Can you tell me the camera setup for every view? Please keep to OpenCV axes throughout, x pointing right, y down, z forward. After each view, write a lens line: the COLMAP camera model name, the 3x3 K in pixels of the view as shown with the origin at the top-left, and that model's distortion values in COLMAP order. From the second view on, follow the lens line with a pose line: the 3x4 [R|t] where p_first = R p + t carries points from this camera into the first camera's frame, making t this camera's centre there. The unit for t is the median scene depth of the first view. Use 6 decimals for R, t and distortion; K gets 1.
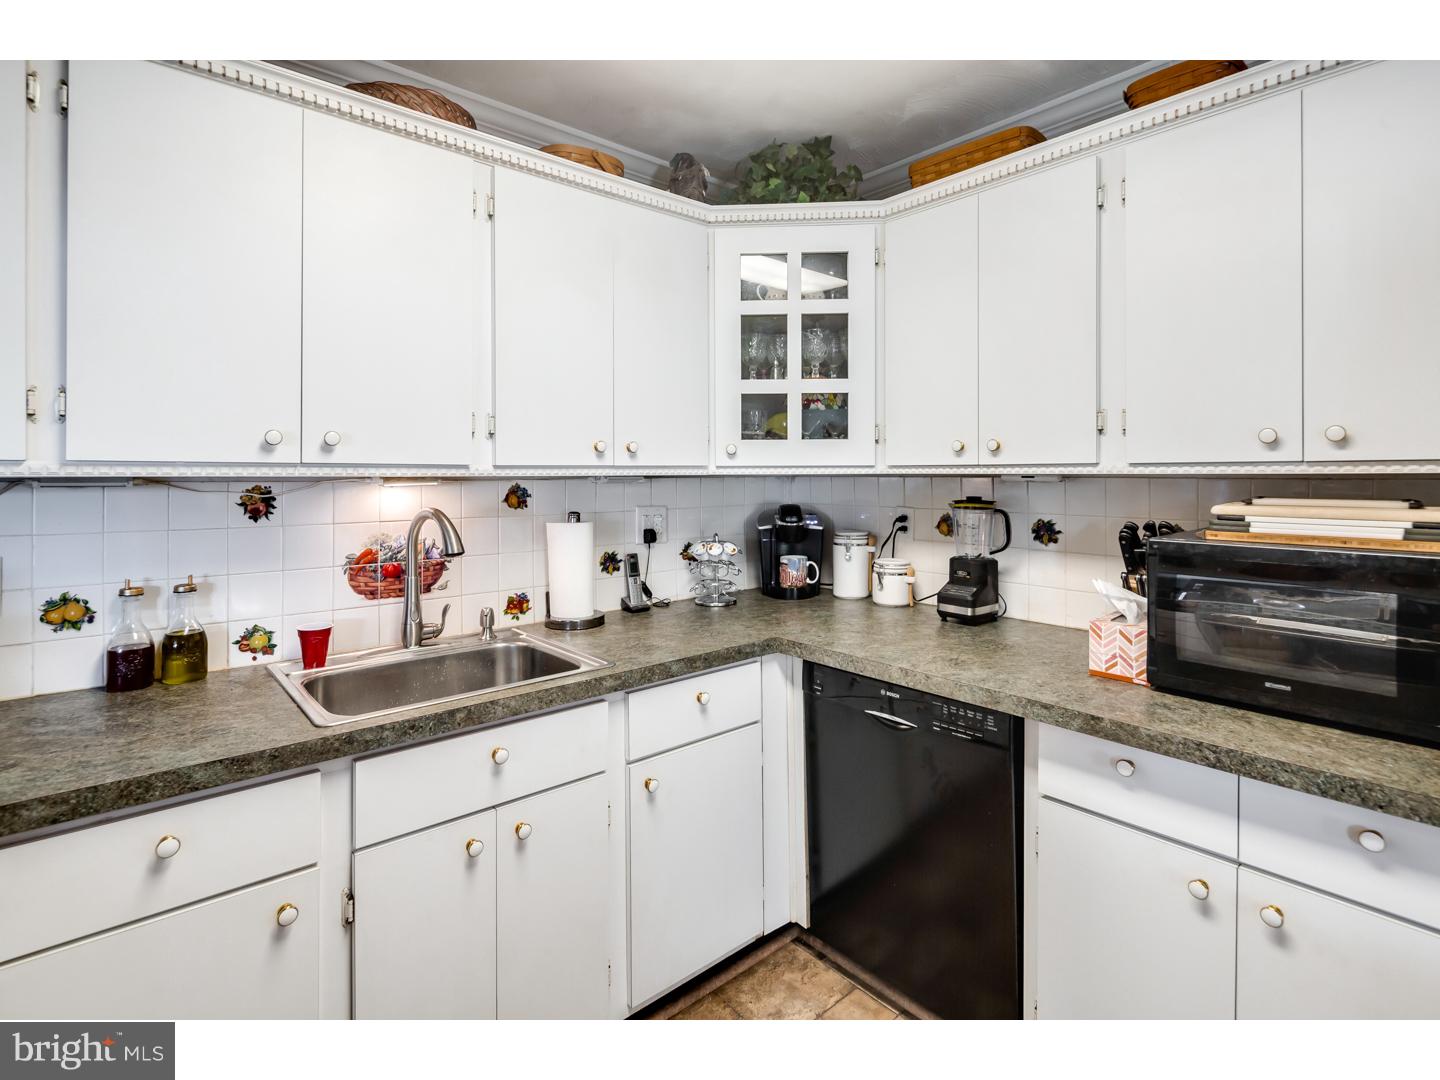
lens RADIAL K [[706.2, 0, 717.1], [0, 706.2, 481.1], [0, 0, 1]] dist [0.001657, -0.001406]
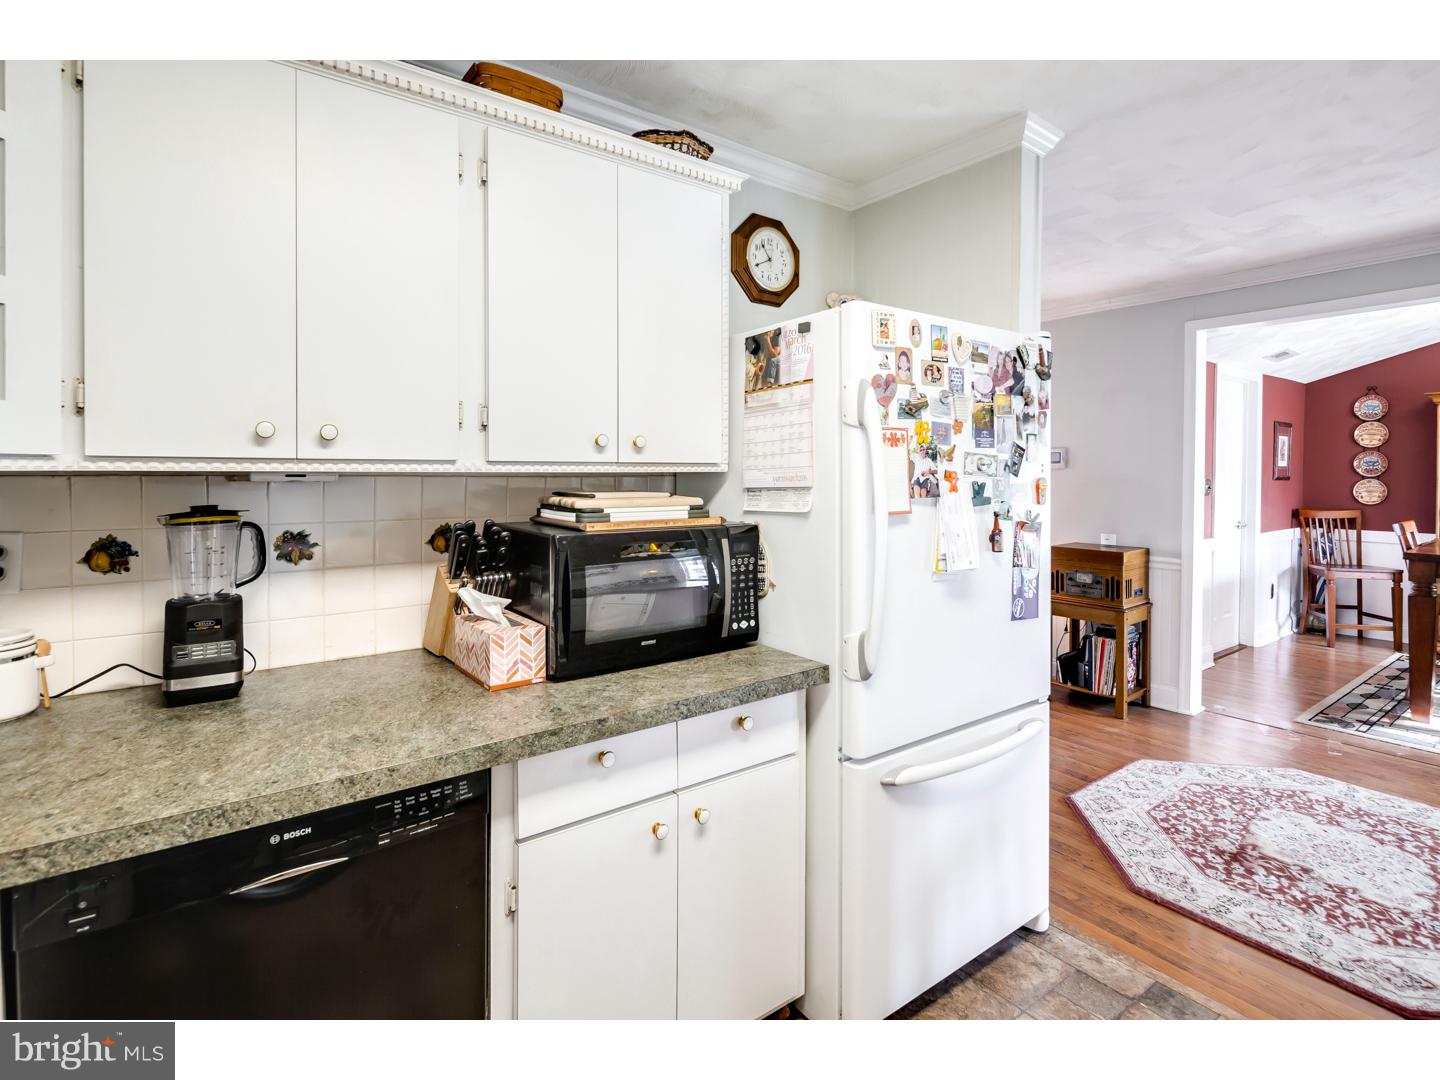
lens RADIAL K [[706.2, 0, 717.1], [0, 706.2, 481.1], [0, 0, 1]] dist [0.001657, -0.001406]
pose [[0.071050, -0.012255, 0.997397, -0.365760], [0.007463, 0.999903, 0.011755, -0.007384], [-0.997445, 0.006608, 0.071135, 0.653547]]
